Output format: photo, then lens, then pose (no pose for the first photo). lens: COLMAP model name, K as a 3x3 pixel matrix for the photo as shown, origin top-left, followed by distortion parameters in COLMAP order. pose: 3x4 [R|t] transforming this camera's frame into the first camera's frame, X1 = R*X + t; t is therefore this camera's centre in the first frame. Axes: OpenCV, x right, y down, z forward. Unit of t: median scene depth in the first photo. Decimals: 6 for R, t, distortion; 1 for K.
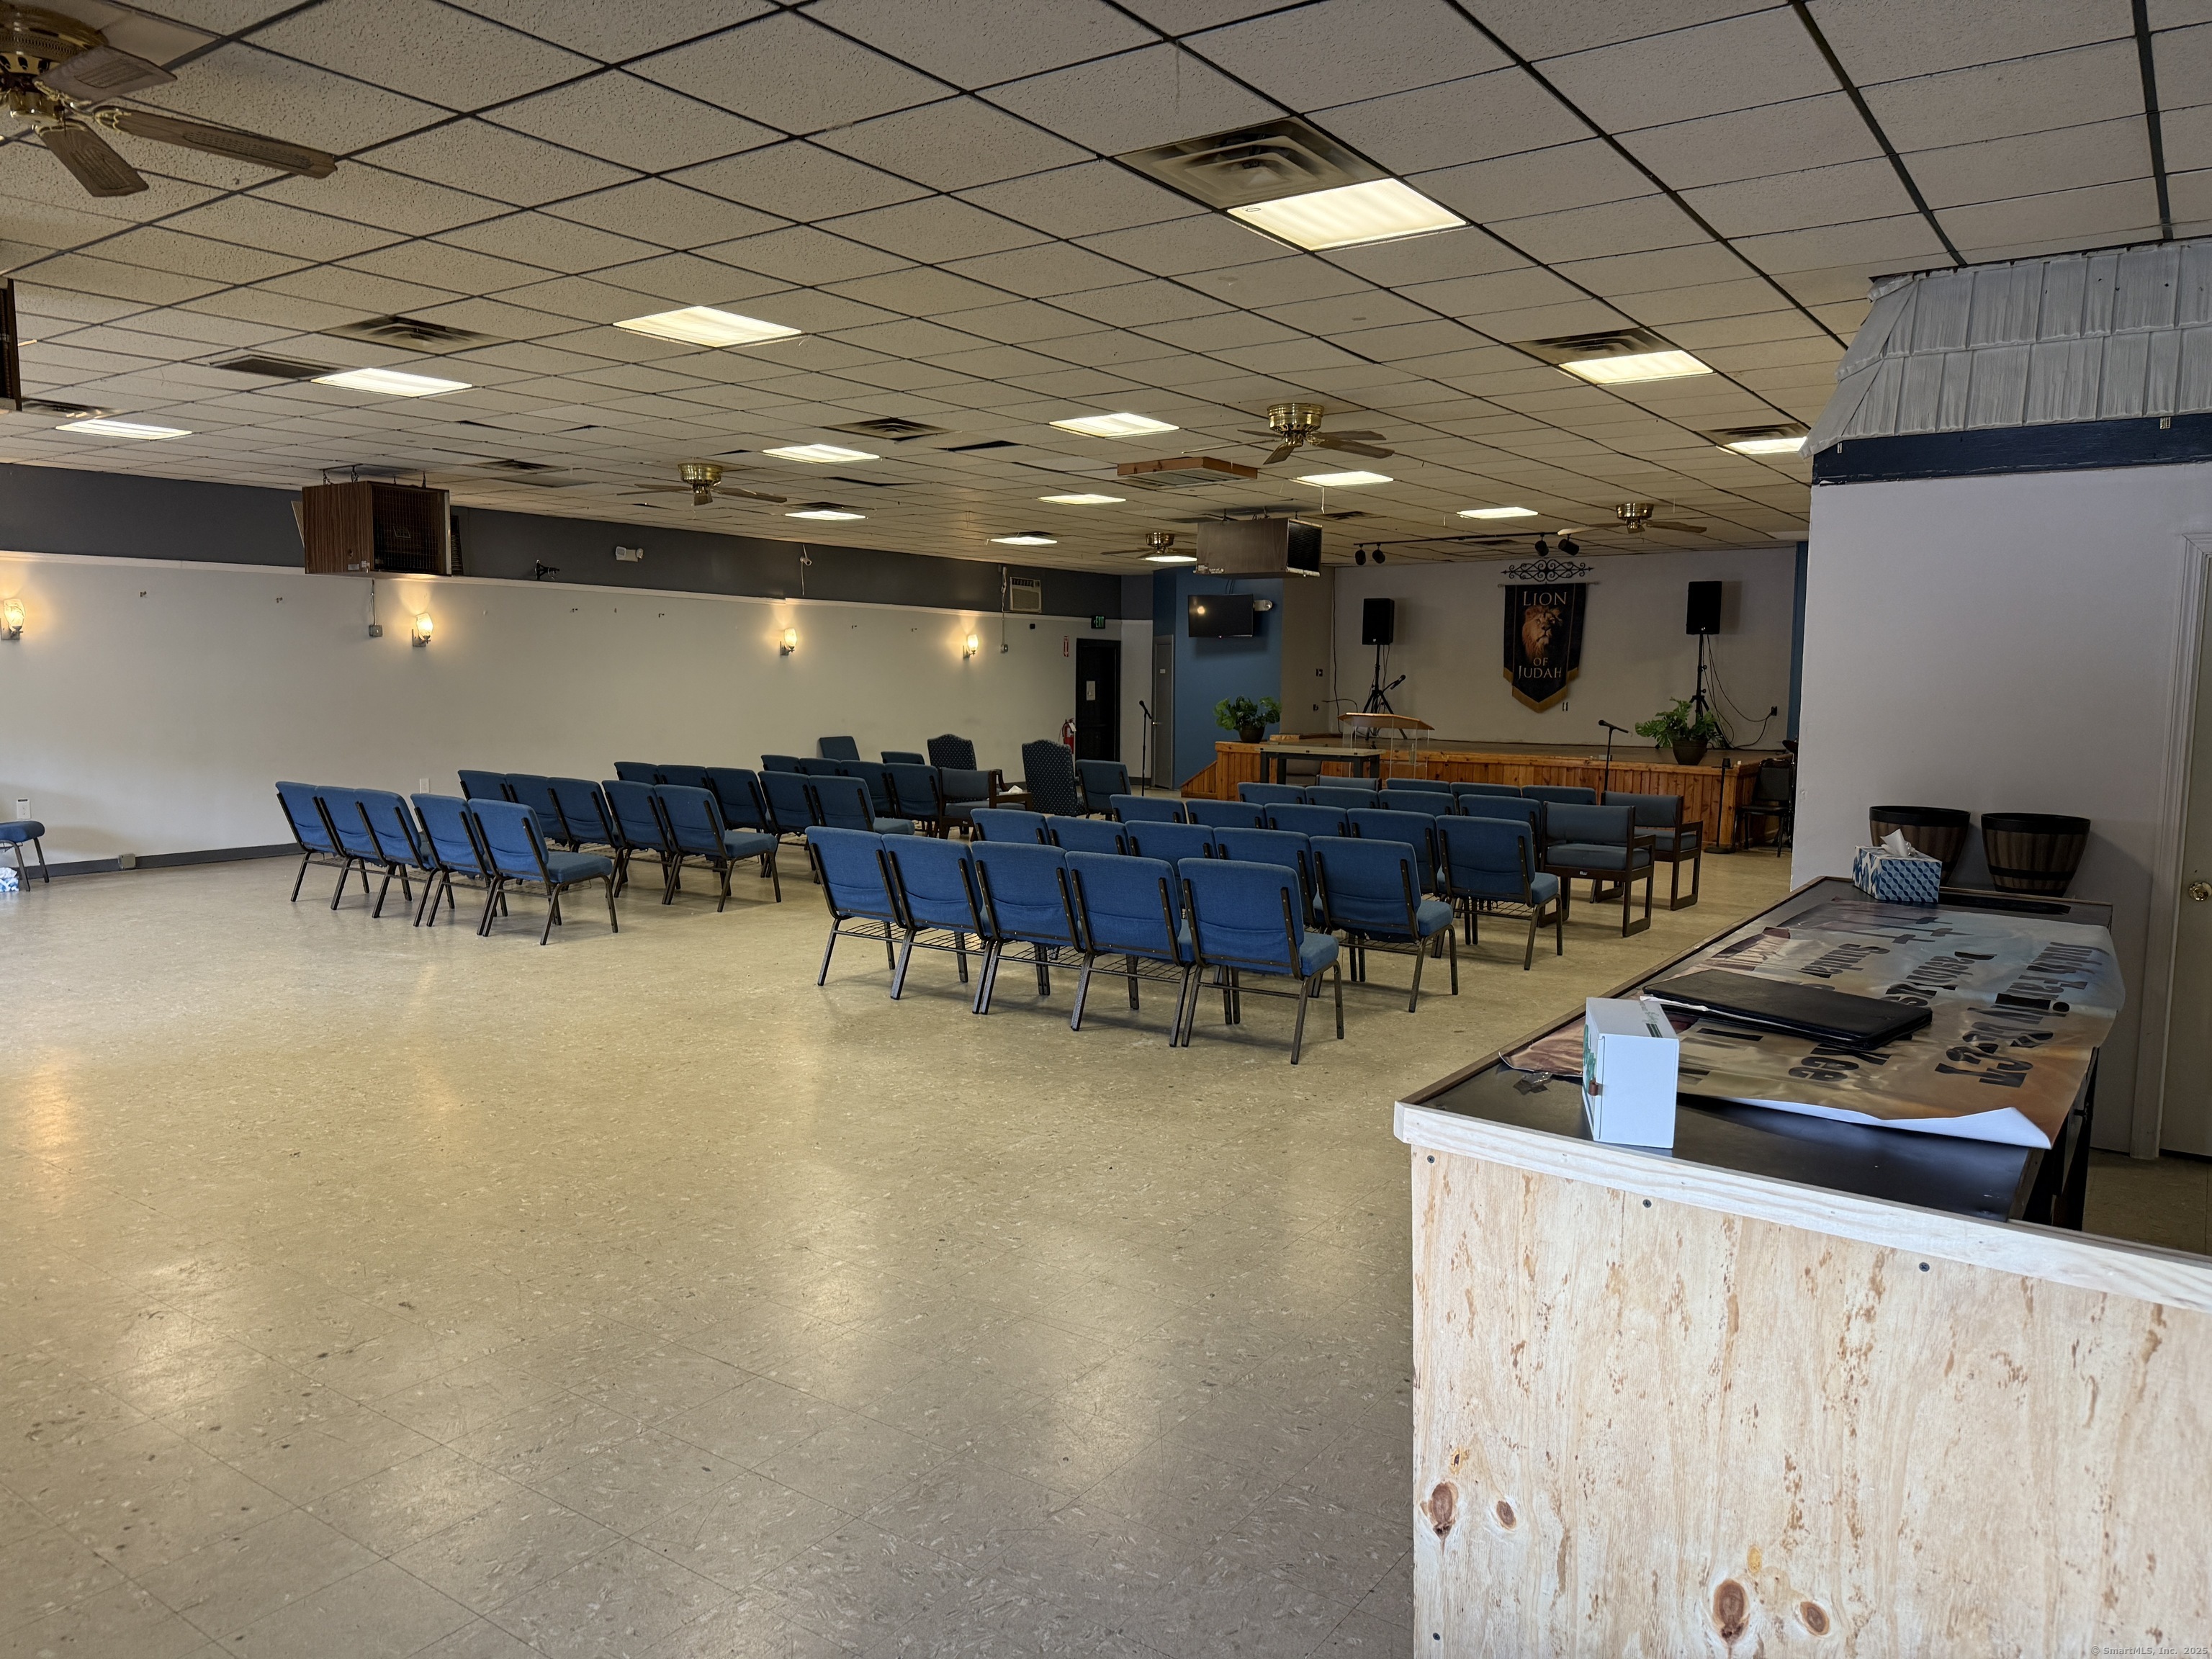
lens RADIAL K [[1538.5, 0, 1103.5], [0, 1538.5, 838.6], [0, 0, 1]] dist [0.096341, -0.015240]
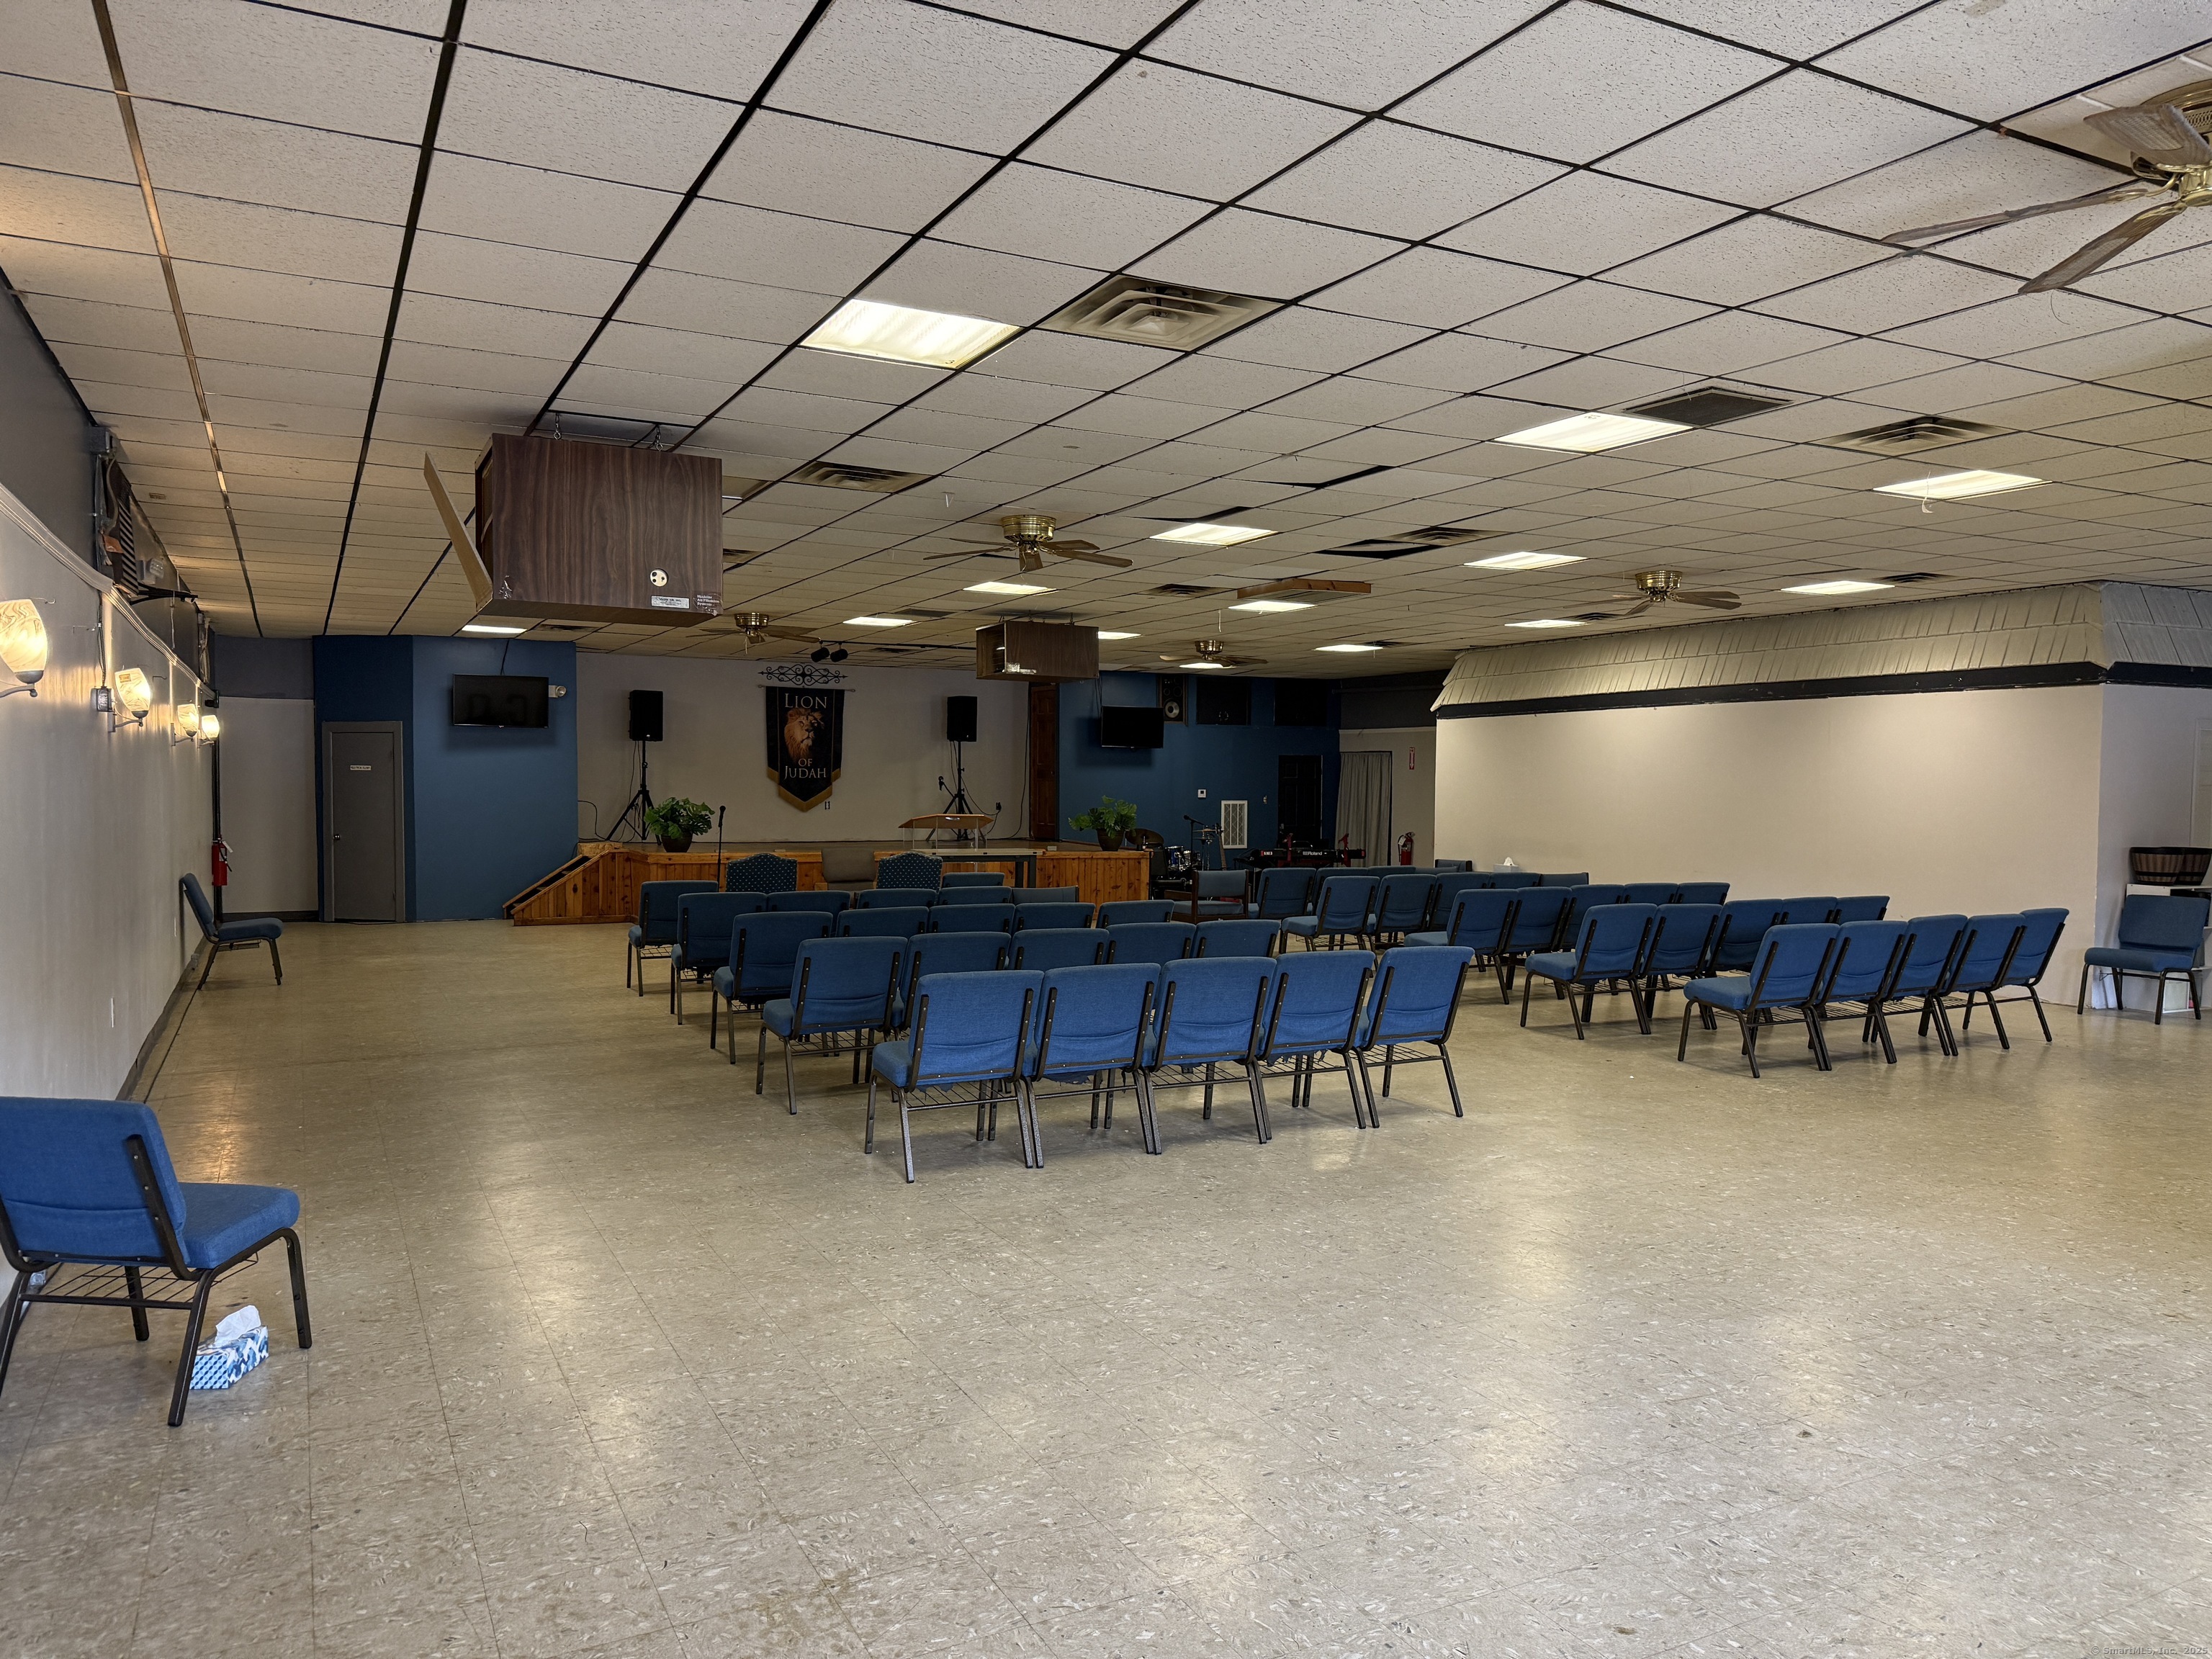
lens RADIAL K [[1538.5, 0, 1118.2], [0, 1538.5, 831.3], [0, 0, 1]] dist [0.096341, -0.015240]
pose [[0.445394, -0.035185, 0.894643, -0.546934], [0.092306, 0.995708, -0.006795, -0.042295], [-0.890564, 0.085607, 0.446730, 0.361597]]
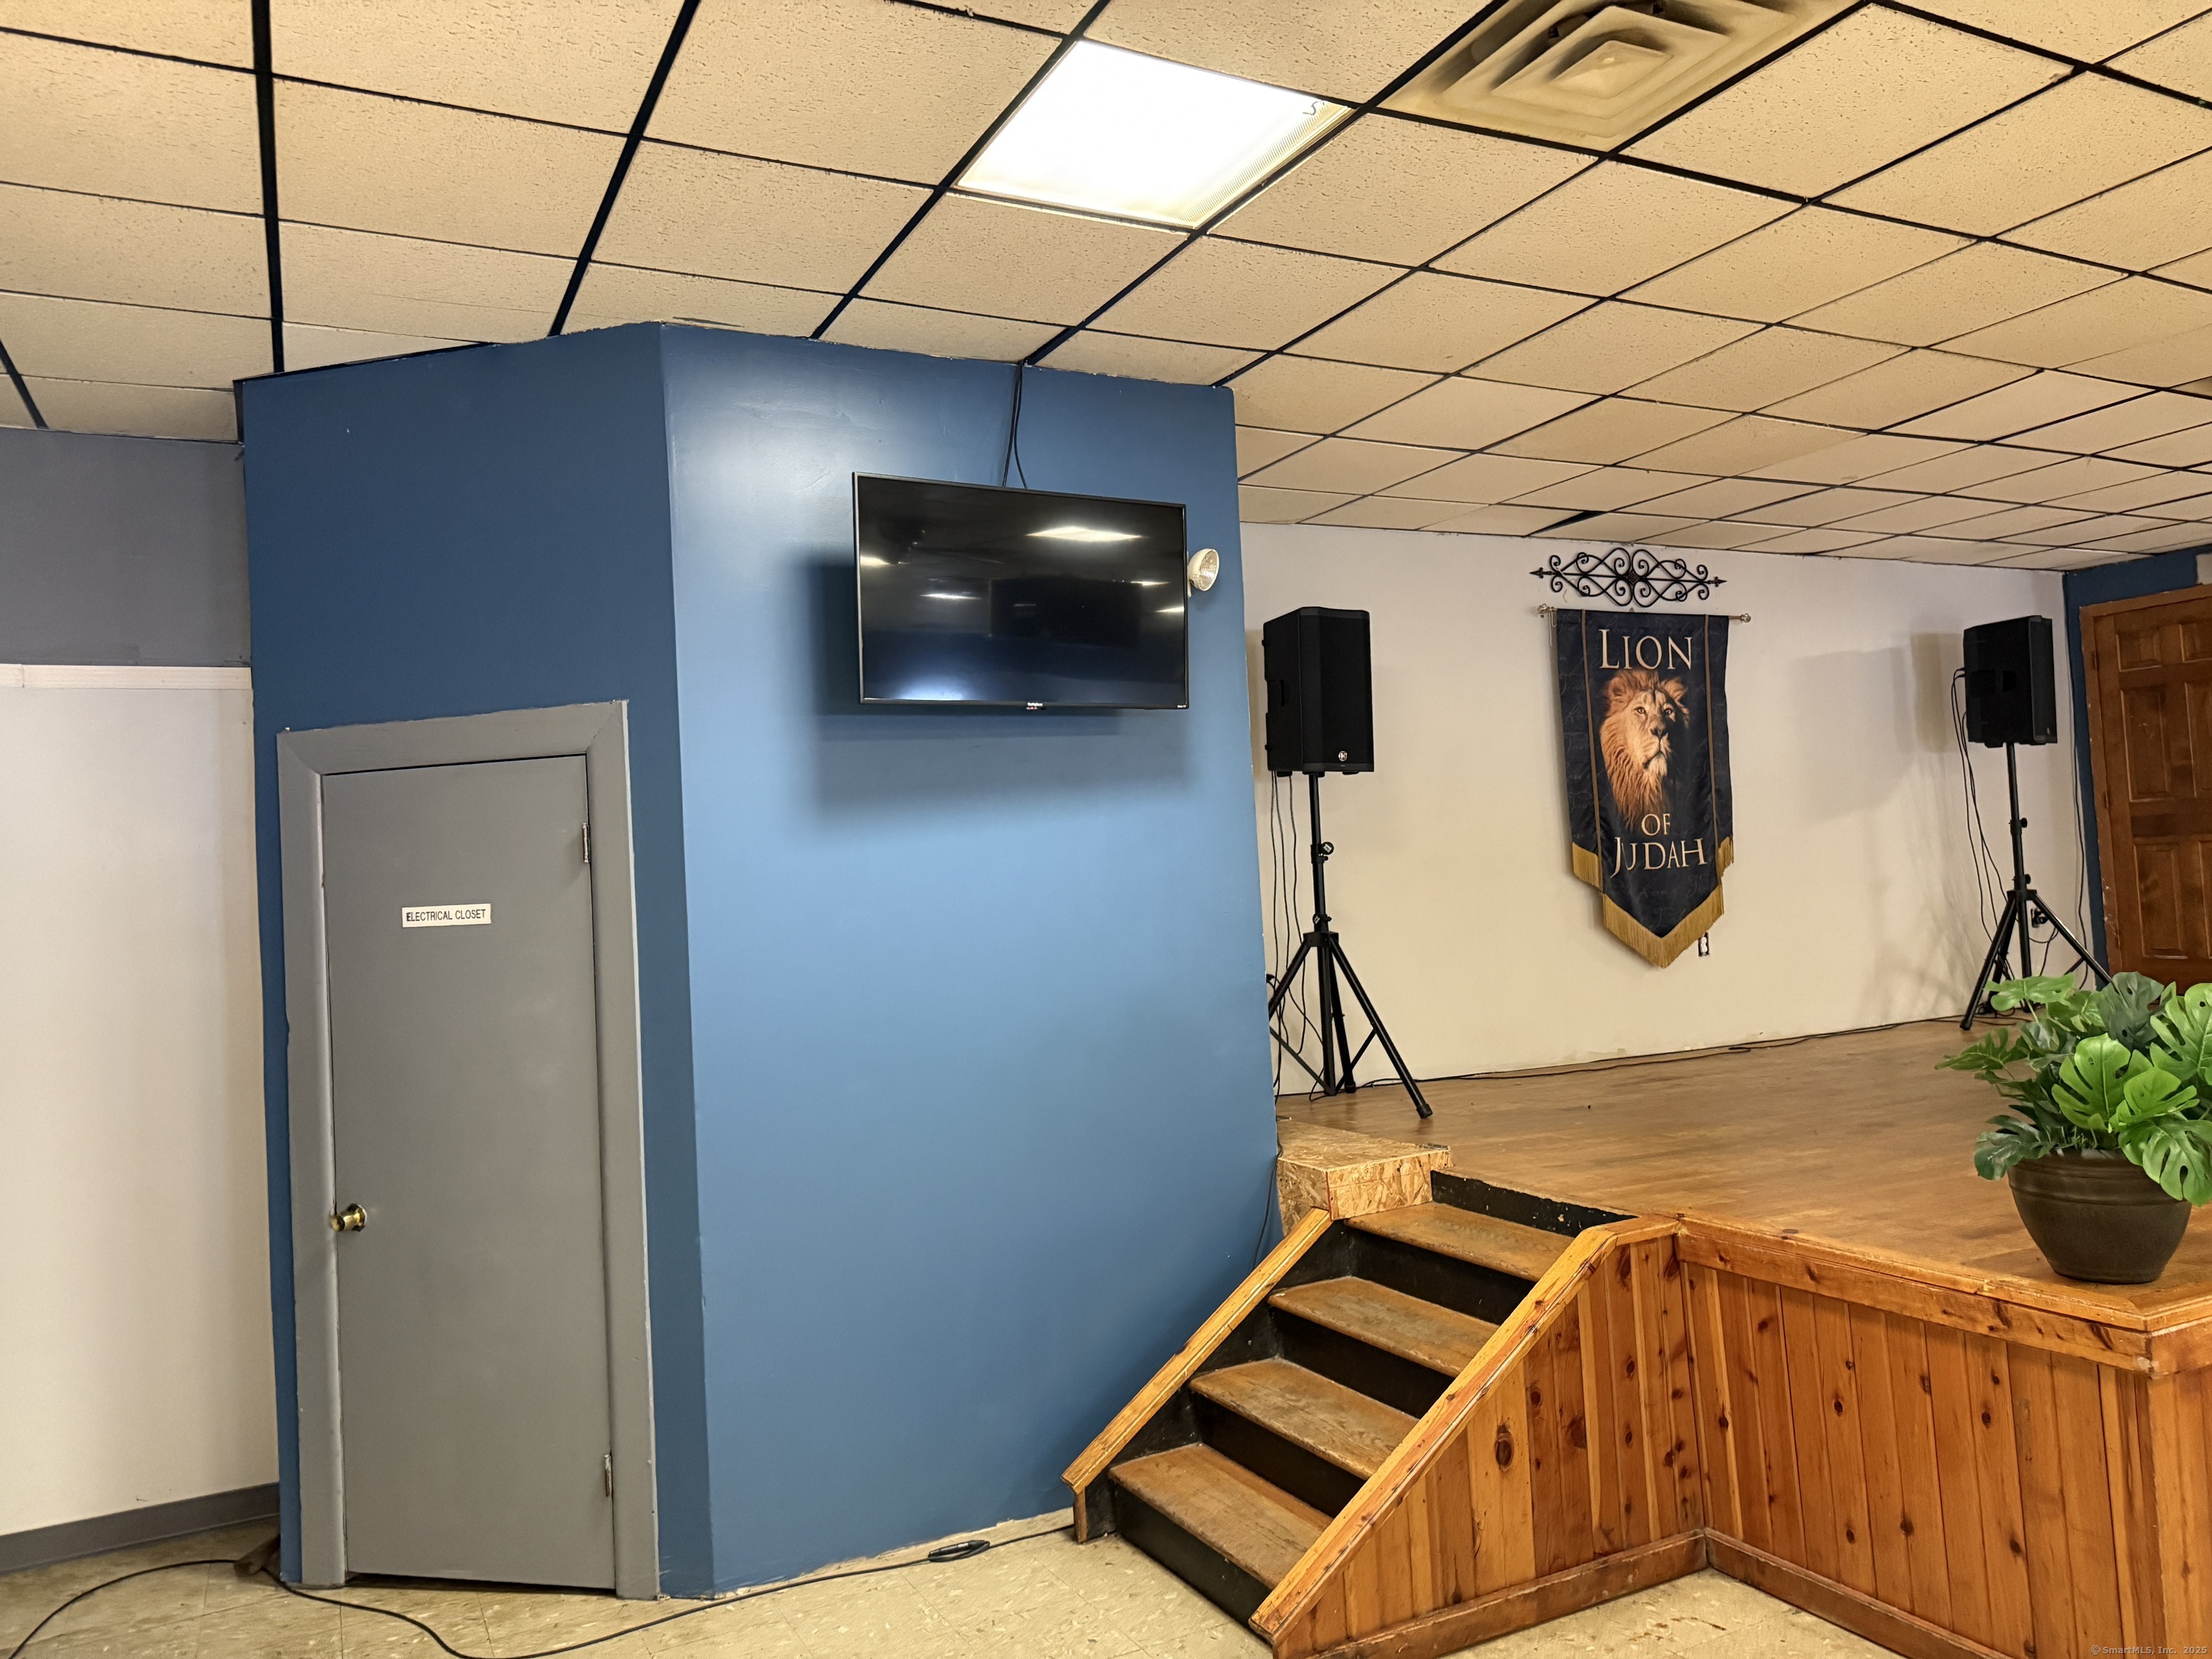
lens RADIAL K [[1538.5, 0, 1104.9], [0, 1538.5, 839.4], [0, 0, 1]] dist [0.096341, -0.015240]
pose [[0.449855, -0.003035, 0.893096, -0.095631], [0.153451, 0.985386, -0.073945, -0.103879], [-0.879820, 0.170311, 0.443746, 0.956283]]
